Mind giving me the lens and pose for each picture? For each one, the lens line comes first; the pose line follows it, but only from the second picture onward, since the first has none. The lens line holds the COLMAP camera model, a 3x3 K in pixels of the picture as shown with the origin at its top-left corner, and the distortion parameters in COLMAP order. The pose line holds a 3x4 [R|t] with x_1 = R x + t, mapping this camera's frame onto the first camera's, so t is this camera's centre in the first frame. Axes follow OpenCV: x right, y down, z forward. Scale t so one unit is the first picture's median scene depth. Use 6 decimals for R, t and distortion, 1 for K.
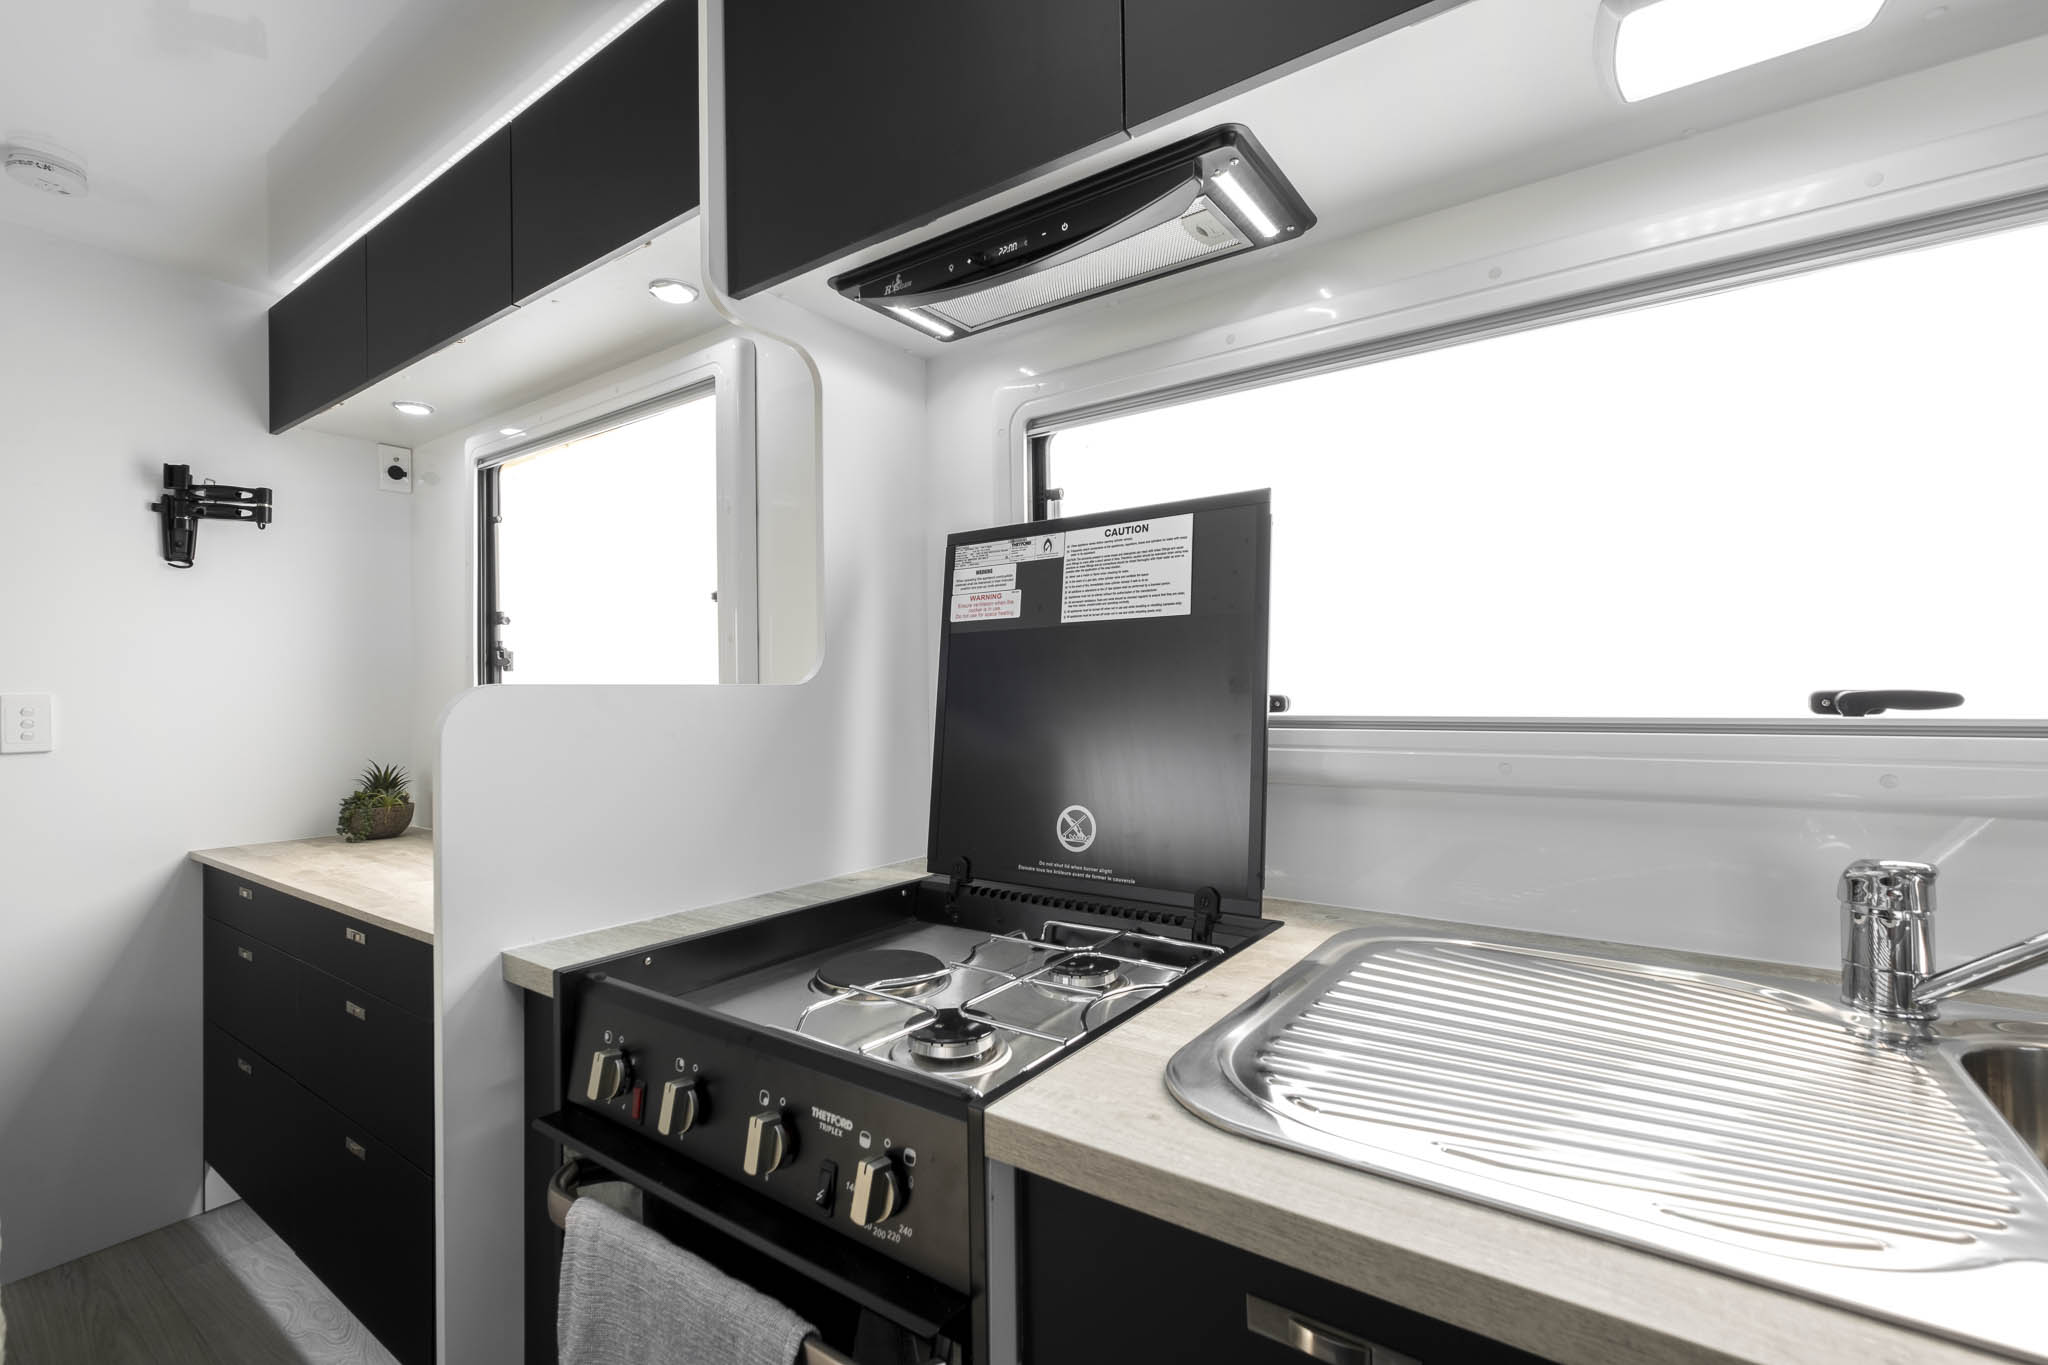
lens RADIAL K [[899.5, 0, 1024.0], [0, 899.5, 682.5], [0, 0, 1]] dist [0.000961, -0.000396]
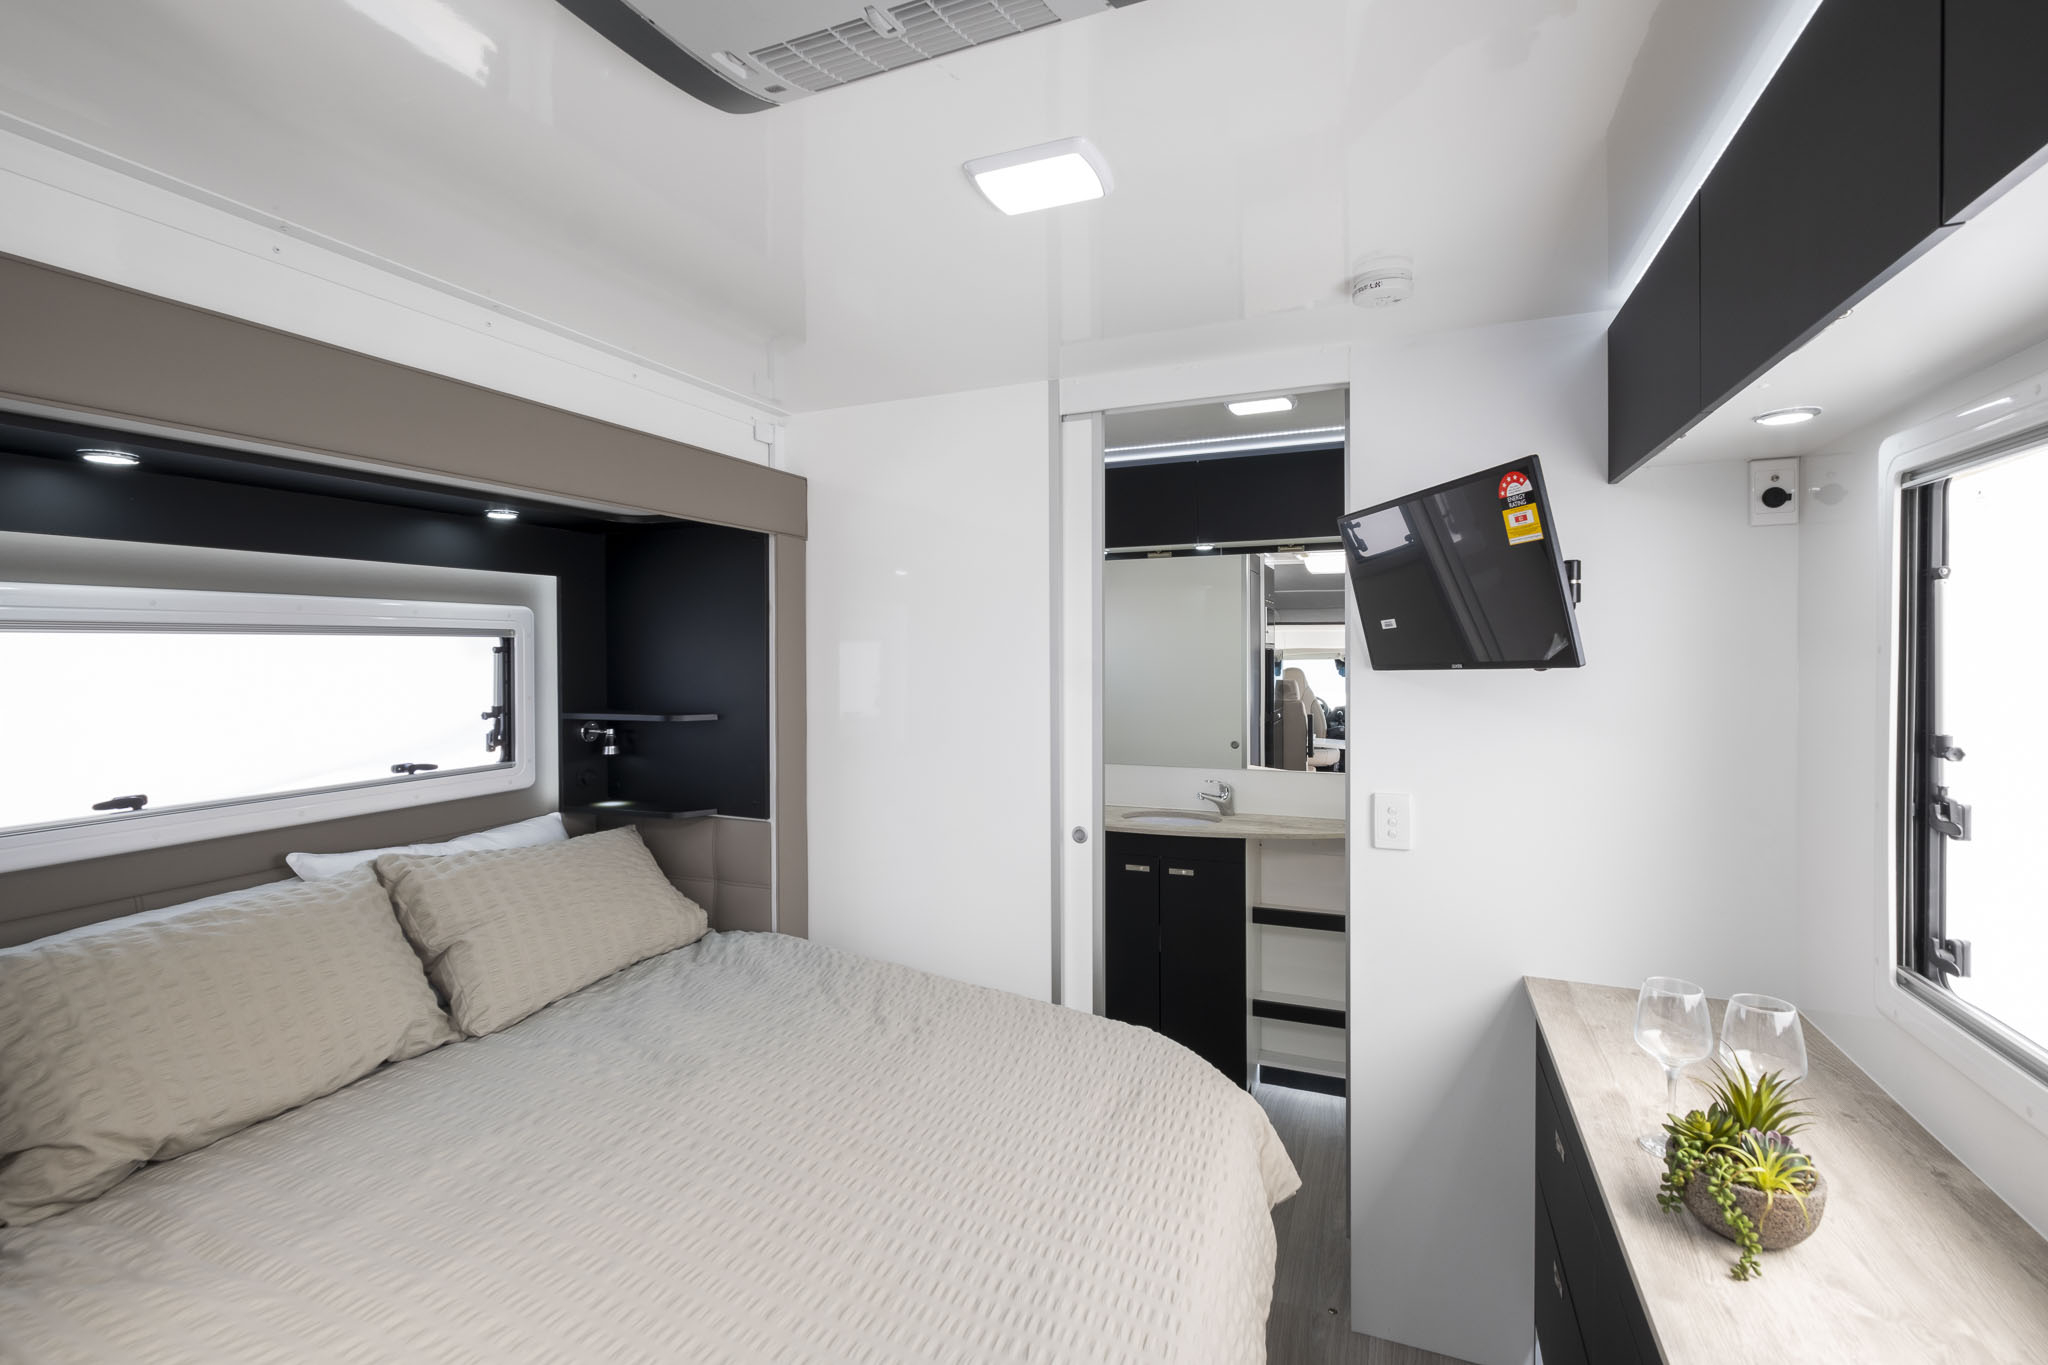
lens RADIAL K [[914.9, 0, 1024.0], [0, 914.9, 682.5], [0, 0, 1]] dist [0.000058, -0.000309]
pose [[0.227604, 0.033685, -0.973171, -0.248360], [0.020180, 0.999024, 0.039299, -0.237910], [0.973545, -0.028583, 0.226702, 0.493399]]
